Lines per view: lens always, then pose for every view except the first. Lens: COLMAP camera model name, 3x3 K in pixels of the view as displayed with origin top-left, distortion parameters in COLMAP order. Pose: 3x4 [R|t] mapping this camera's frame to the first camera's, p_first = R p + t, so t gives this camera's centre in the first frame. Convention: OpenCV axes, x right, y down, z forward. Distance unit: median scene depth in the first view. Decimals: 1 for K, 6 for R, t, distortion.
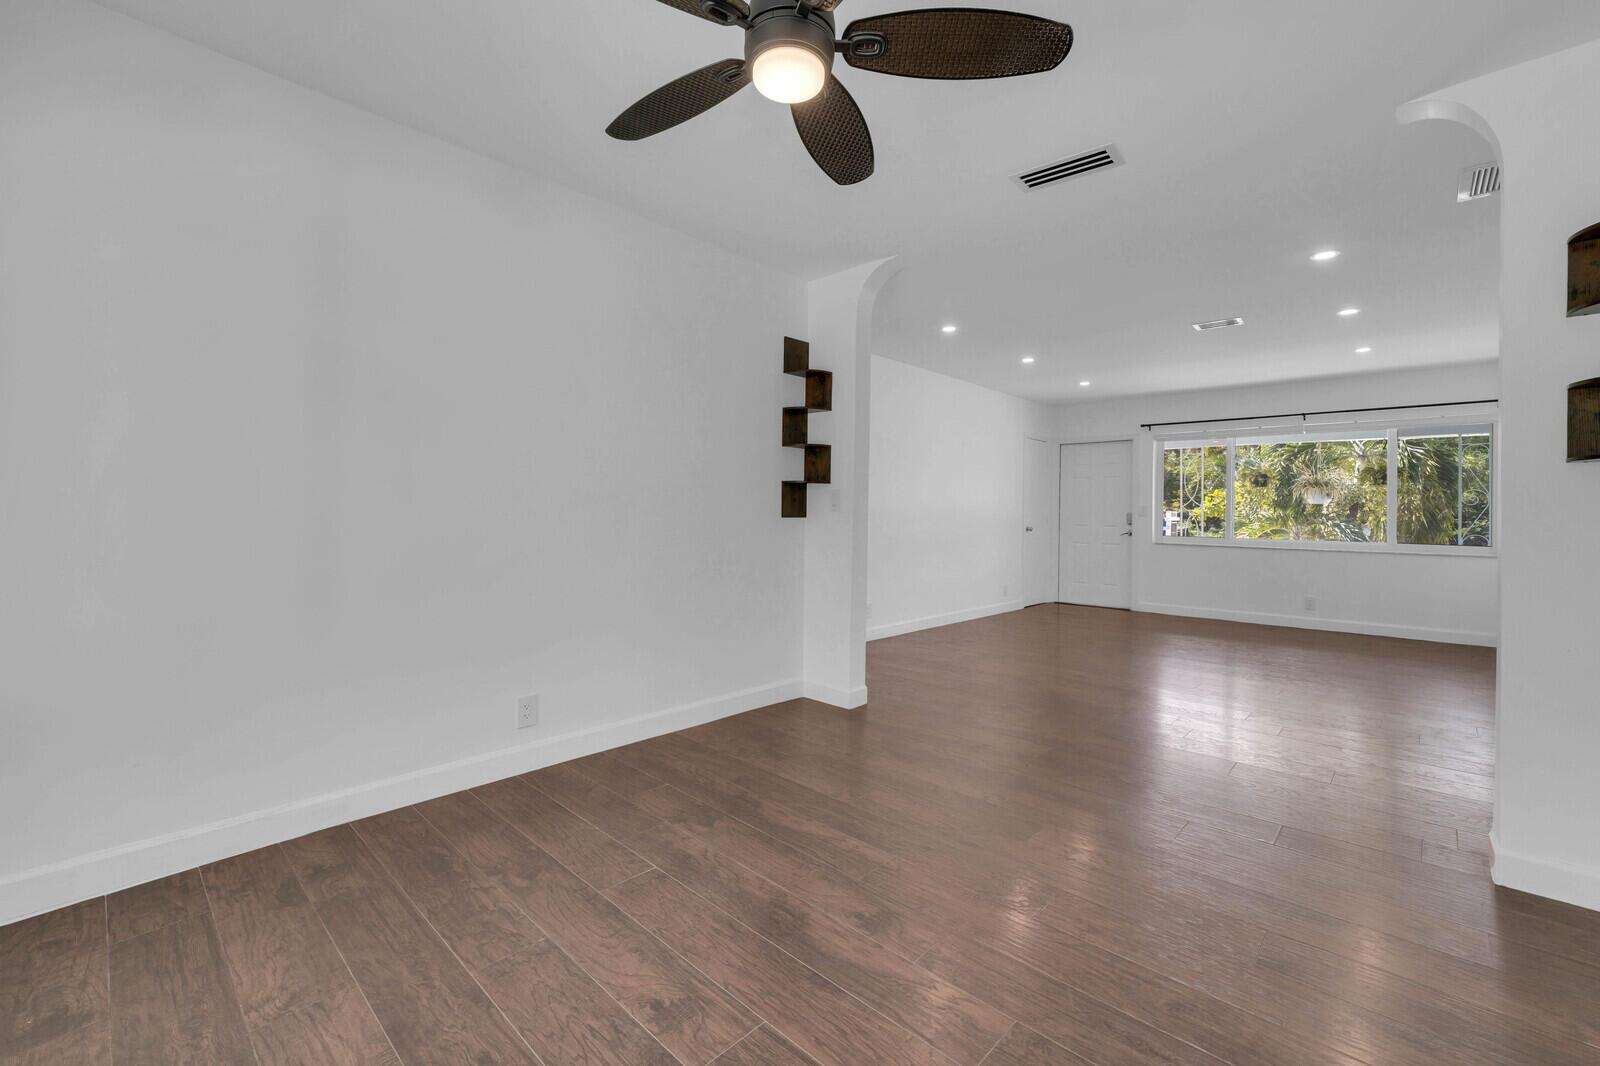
lens RADIAL K [[655.8, 0, 807.8], [0, 655.8, 511.2], [0, 0, 1]] dist [-0.000450, -0.000202]
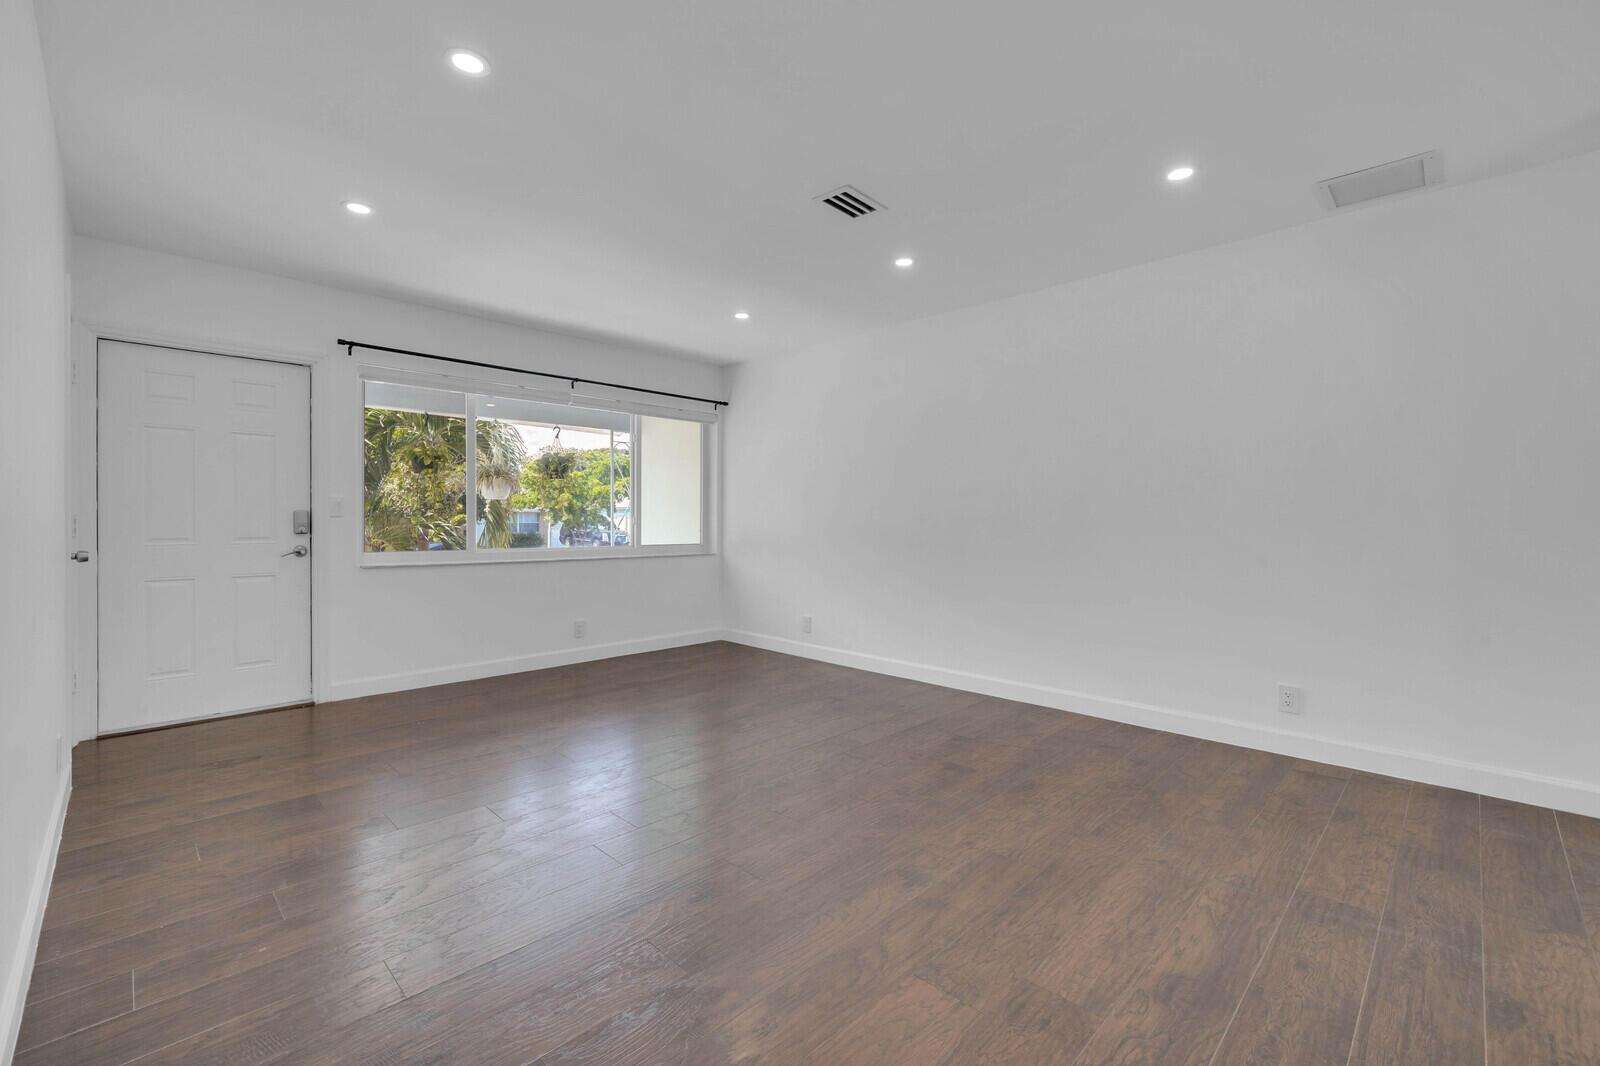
lens RADIAL K [[690.9, 0, 801.0], [0, 690.9, 527.8], [0, 0, 1]] dist [-0.000673, 0.000096]
pose [[0.042432, -0.019185, 0.998915, -0.019553], [0.003905, 0.999811, 0.019037, 0.006655], [-0.999092, 0.003093, 0.042498, 0.611676]]
